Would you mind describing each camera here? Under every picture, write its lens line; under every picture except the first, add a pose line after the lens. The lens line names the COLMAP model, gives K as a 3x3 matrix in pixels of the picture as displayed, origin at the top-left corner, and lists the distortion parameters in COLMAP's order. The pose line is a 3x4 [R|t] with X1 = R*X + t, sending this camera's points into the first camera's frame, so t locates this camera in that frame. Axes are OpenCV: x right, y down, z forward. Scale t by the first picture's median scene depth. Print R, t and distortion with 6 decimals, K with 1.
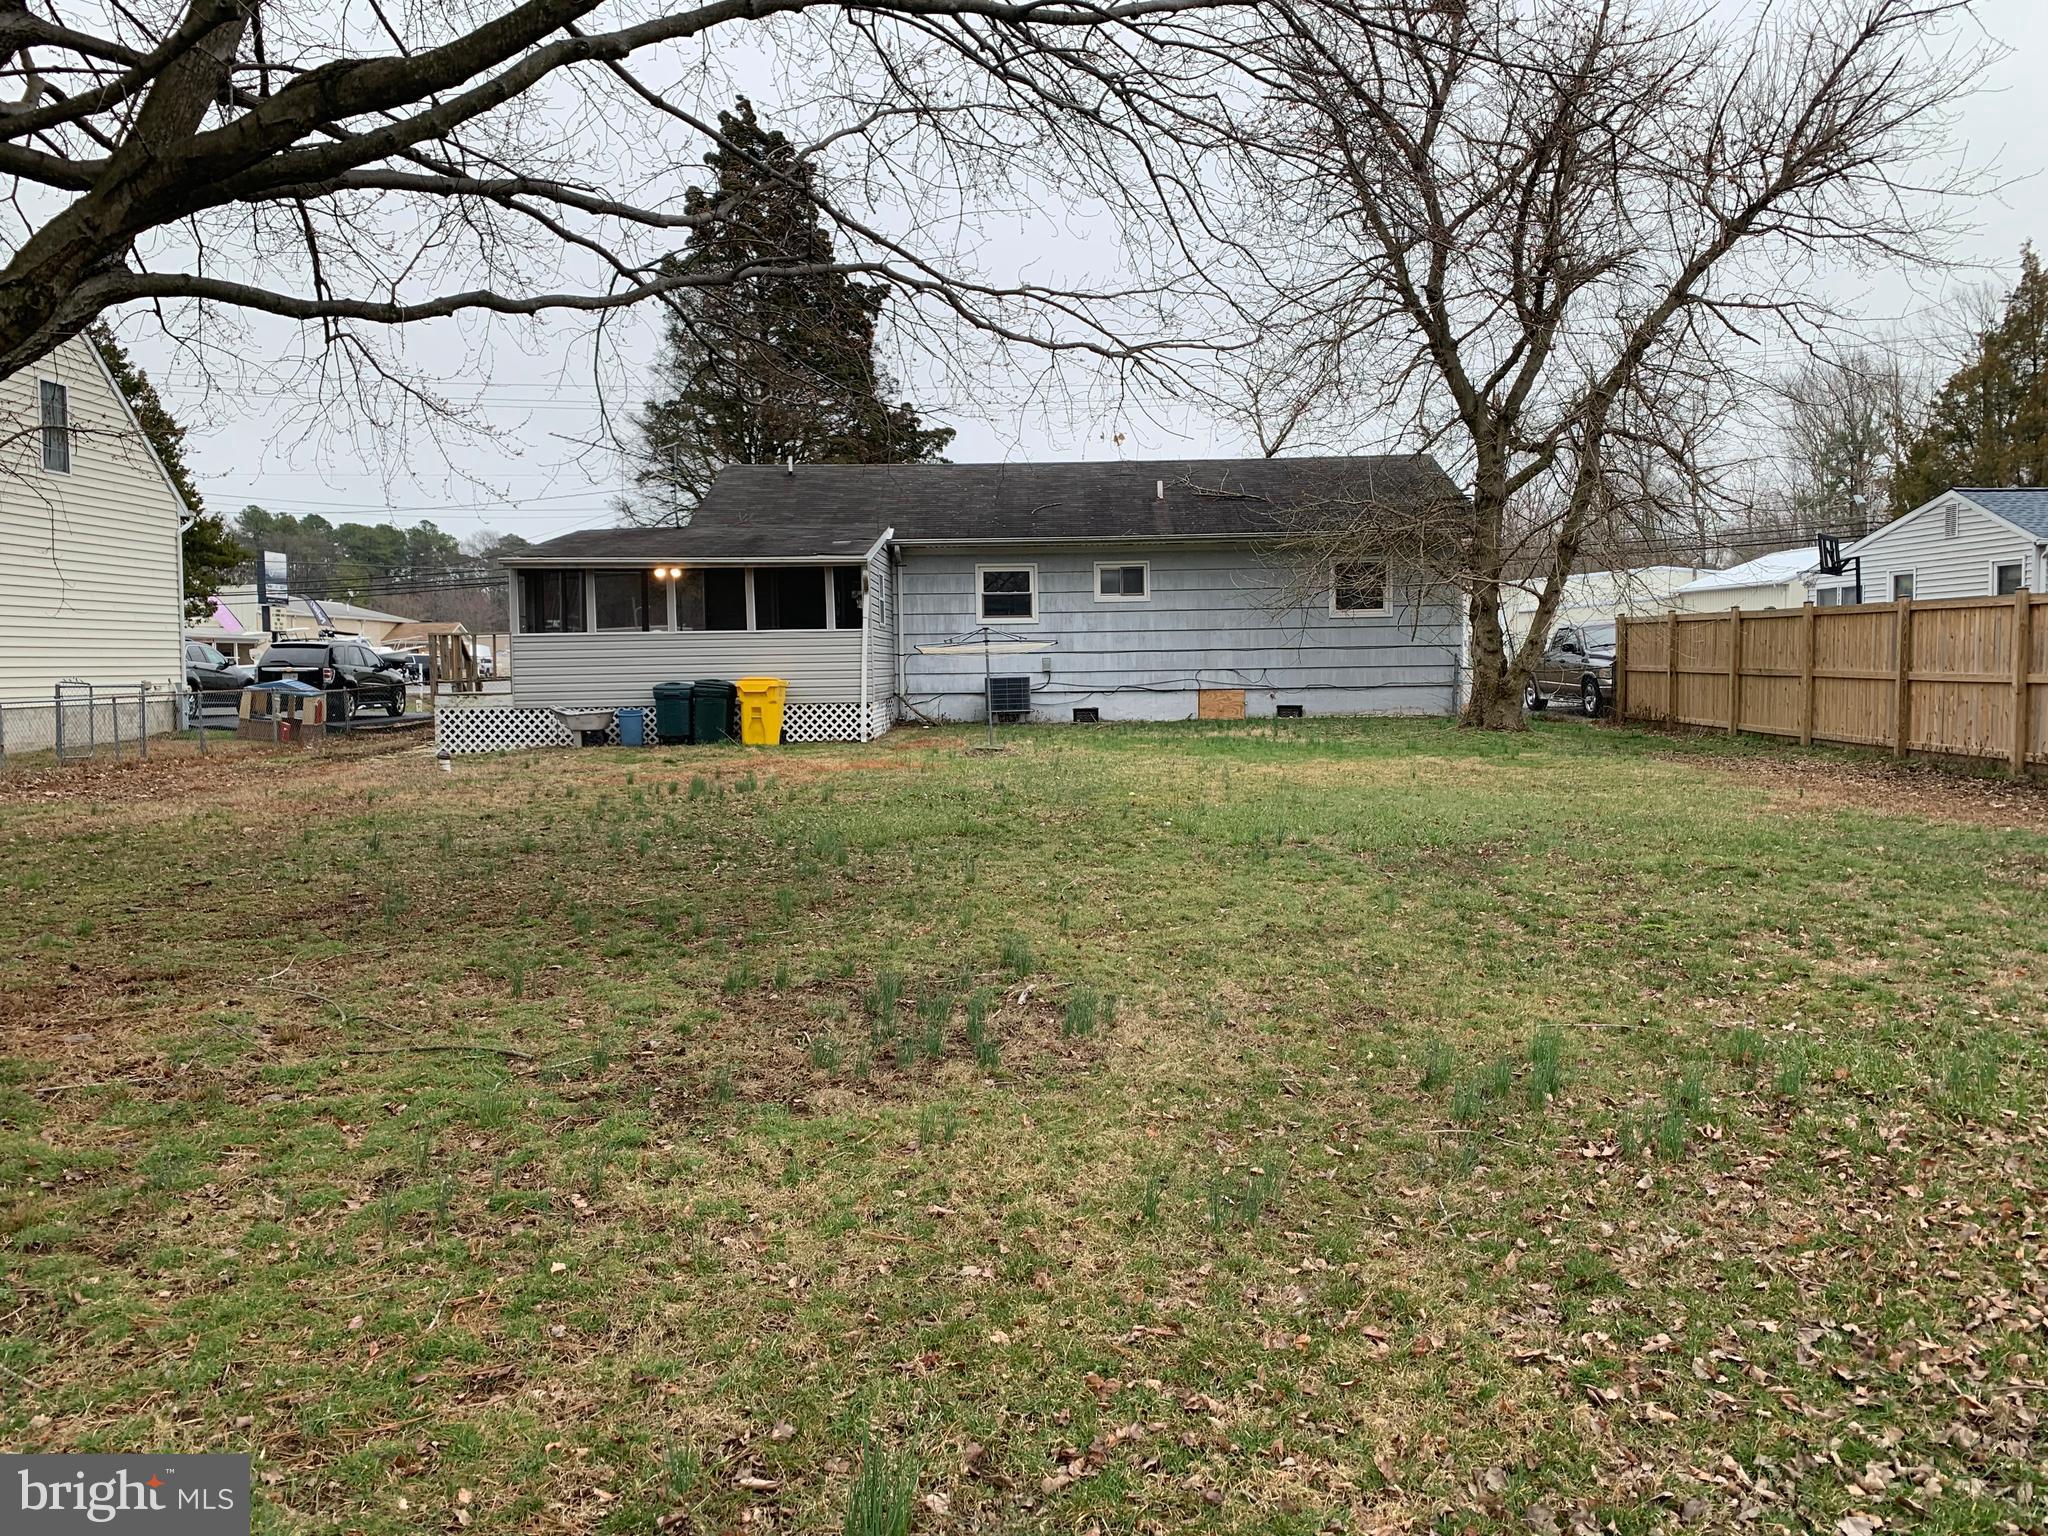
lens RADIAL K [[1567.1, 0, 1054.7], [0, 1567.1, 753.0], [0, 0, 1]] dist [0.053198, -0.115723]
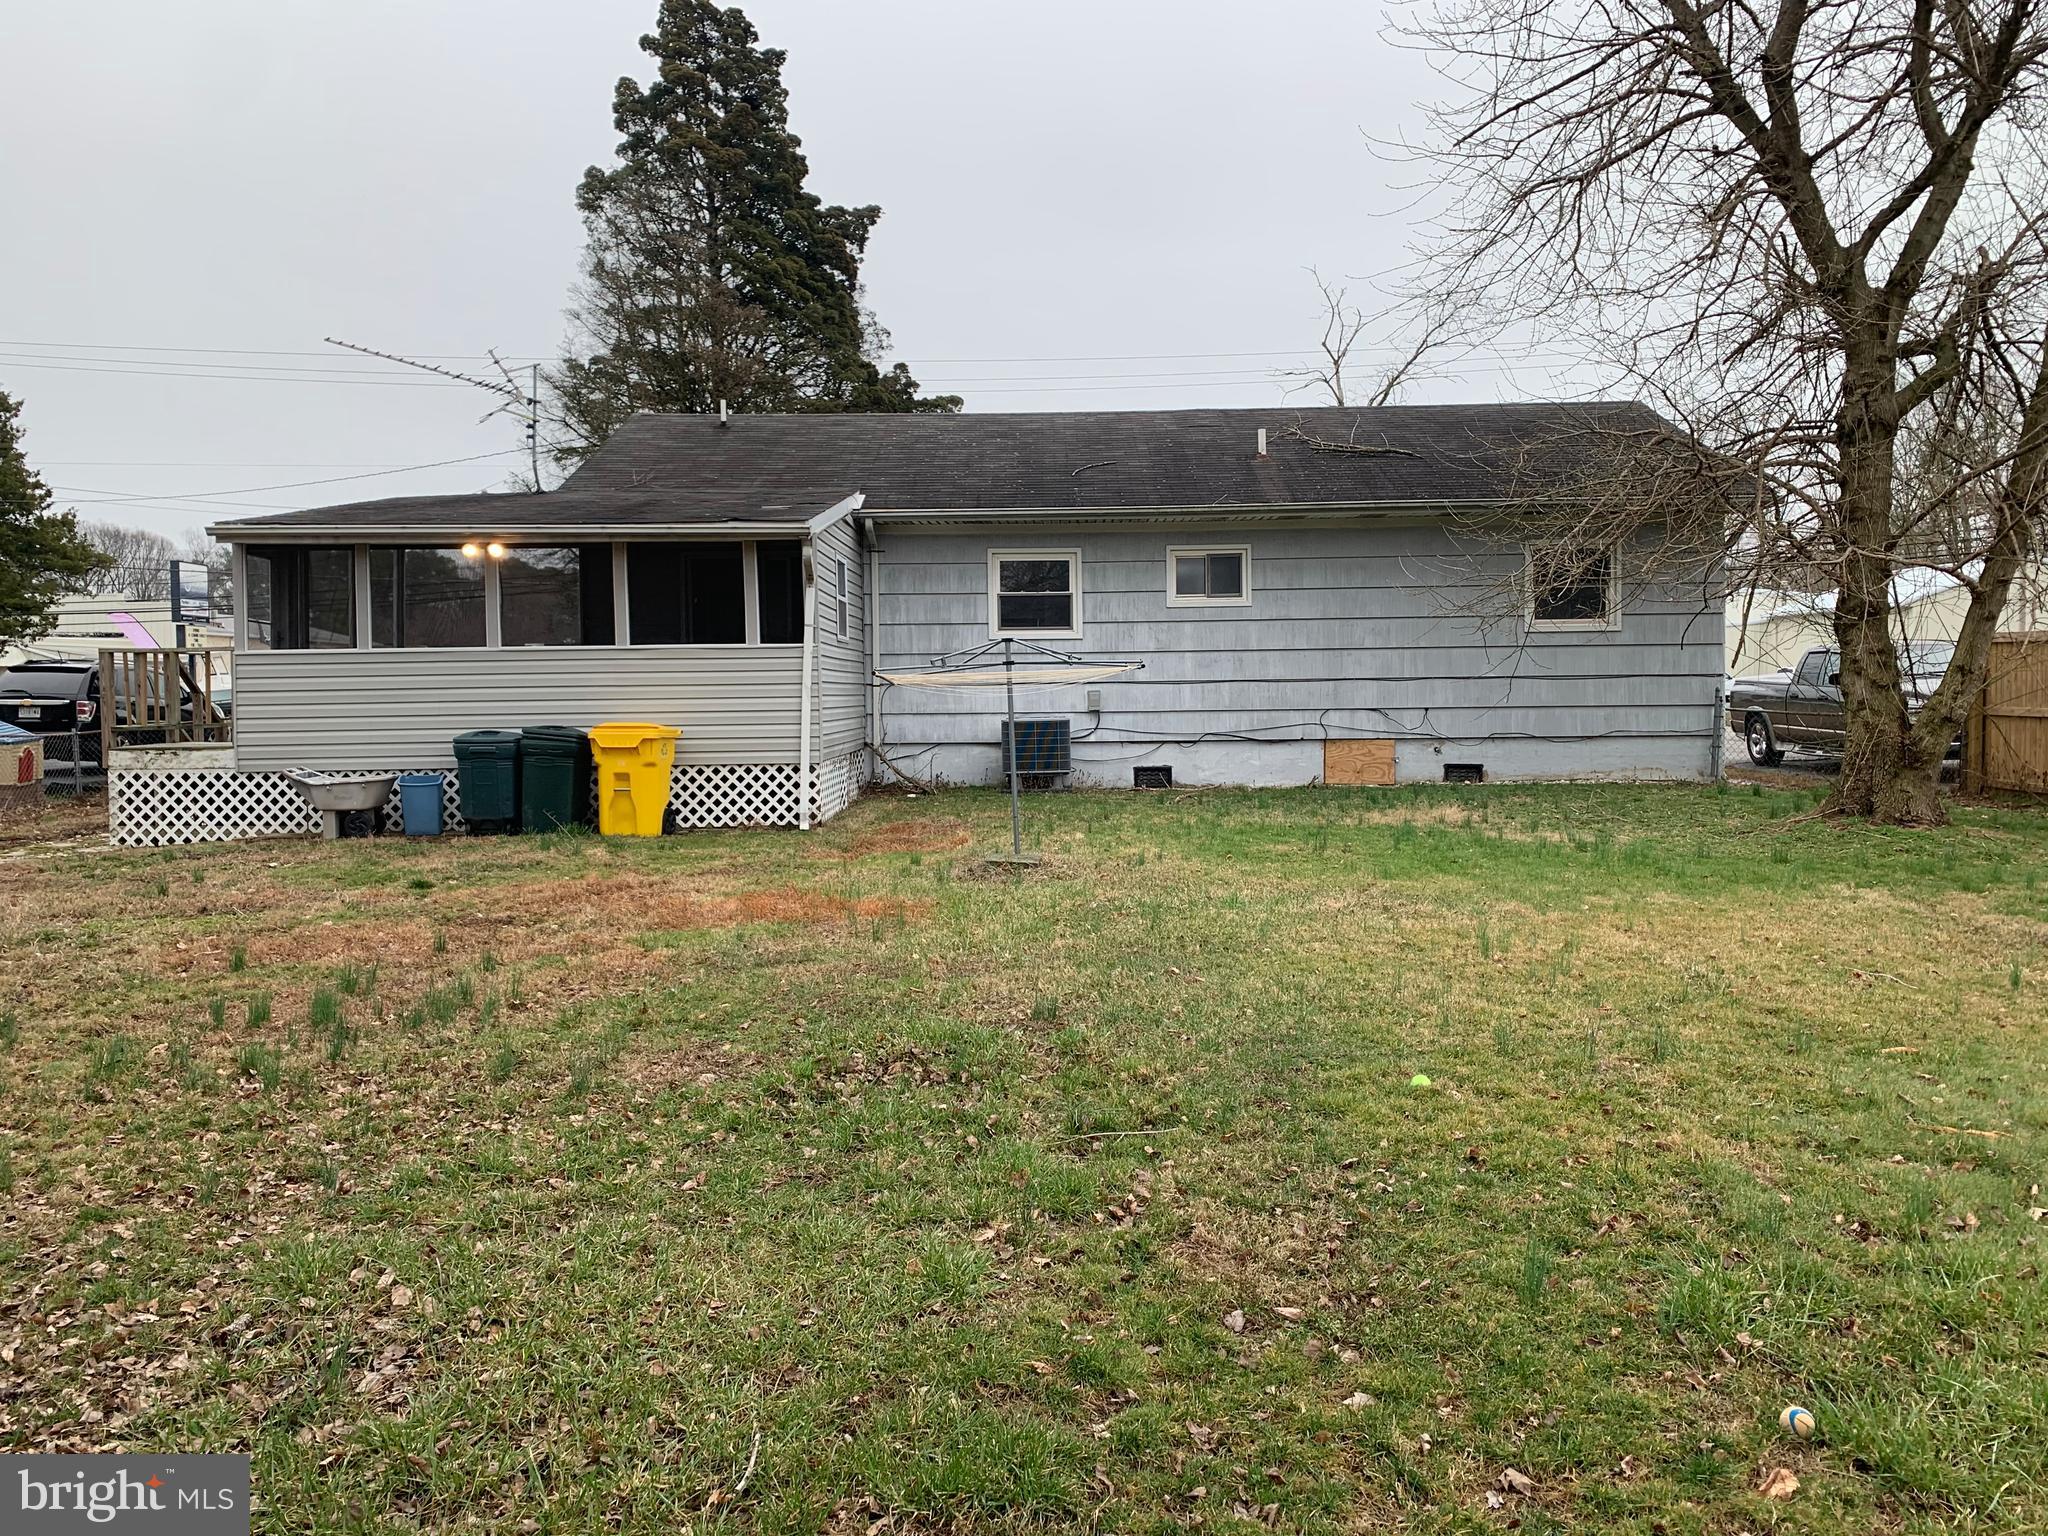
lens RADIAL K [[1568.2, 0, 1061.4], [0, 1568.2, 739.2], [0, 0, 1]] dist [-0.012663, 0.022782]
pose [[0.999990, 0.003822, -0.002224, -0.019541], [-0.003878, 0.999659, -0.025817, -0.025320], [0.002124, 0.025825, 0.999664, 0.373078]]
